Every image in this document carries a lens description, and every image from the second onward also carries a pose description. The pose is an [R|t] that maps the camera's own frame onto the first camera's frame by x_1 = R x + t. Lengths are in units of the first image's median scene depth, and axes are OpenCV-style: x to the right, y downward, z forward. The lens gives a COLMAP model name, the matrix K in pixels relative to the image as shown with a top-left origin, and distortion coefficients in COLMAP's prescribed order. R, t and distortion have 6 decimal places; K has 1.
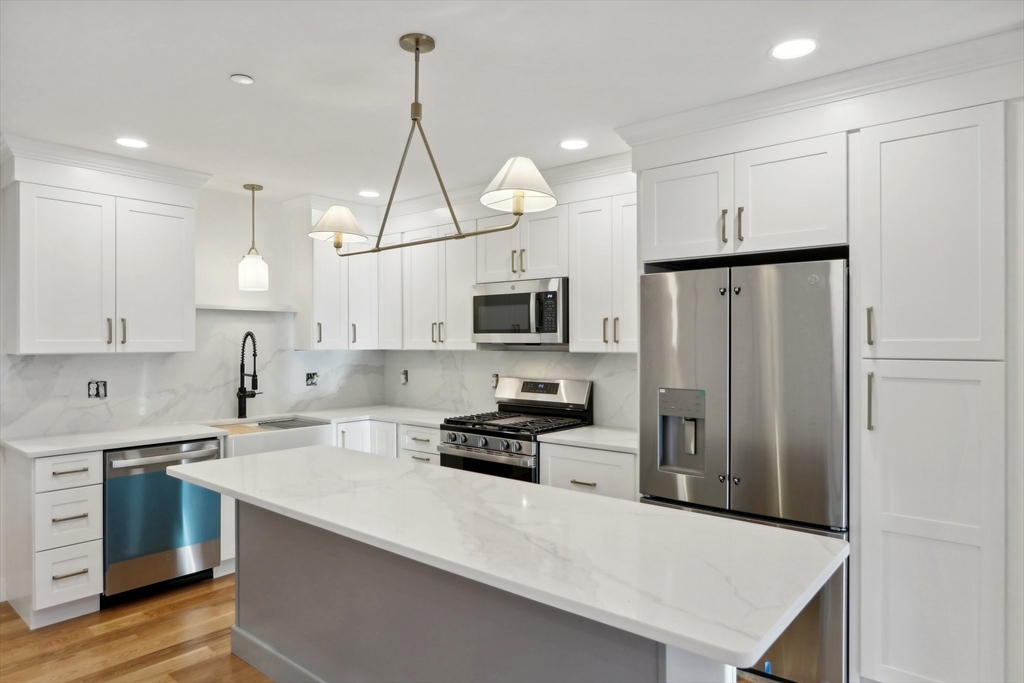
lens RADIAL K [[610.1, 0, 516.7], [0, 610.1, 351.5], [0, 0, 1]] dist [-0.019297, 0.004459]
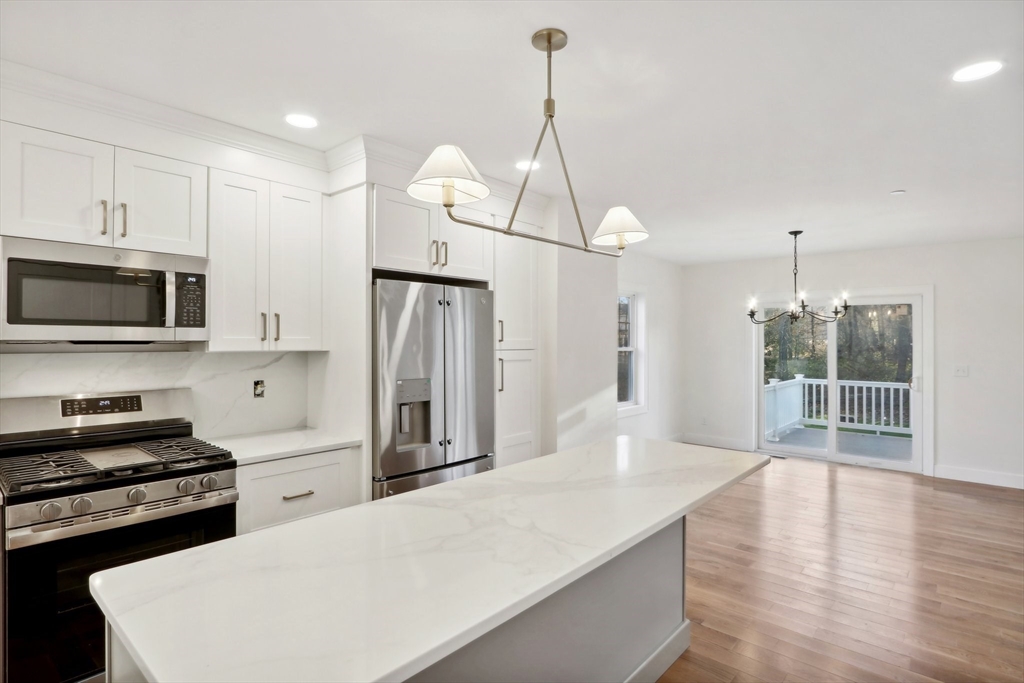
lens RADIAL K [[515.5, 0, 489.0], [0, 515.5, 340.7], [0, 0, 1]] dist [-0.012602, 0.001967]
pose [[0.076885, -0.001468, 0.997039, -0.552992], [0.010640, 0.999943, 0.000652, -0.010400], [-0.996983, 0.010559, 0.076896, 0.573000]]
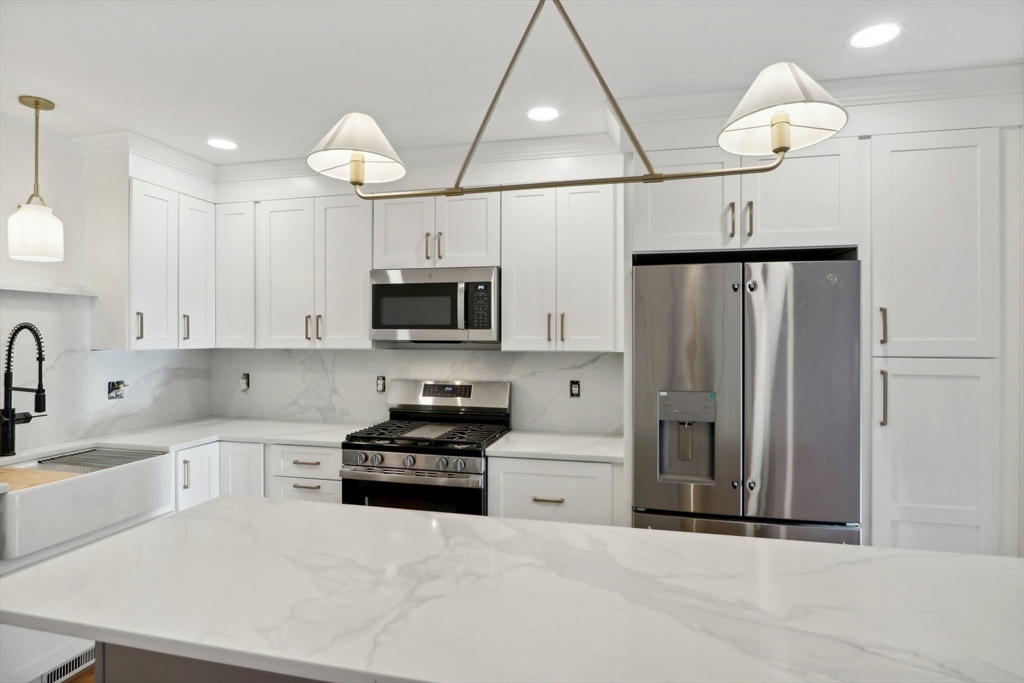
lens RADIAL K [[533.8, 0, 507.9], [0, 533.8, 342.1], [0, 0, 1]] dist [-0.017179, 0.004126]
pose [[0.898030, -0.000671, 0.439933, -0.246504], [0.004113, 0.999968, -0.006870, -0.006409], [-0.439914, 0.007979, 0.898004, 0.290056]]
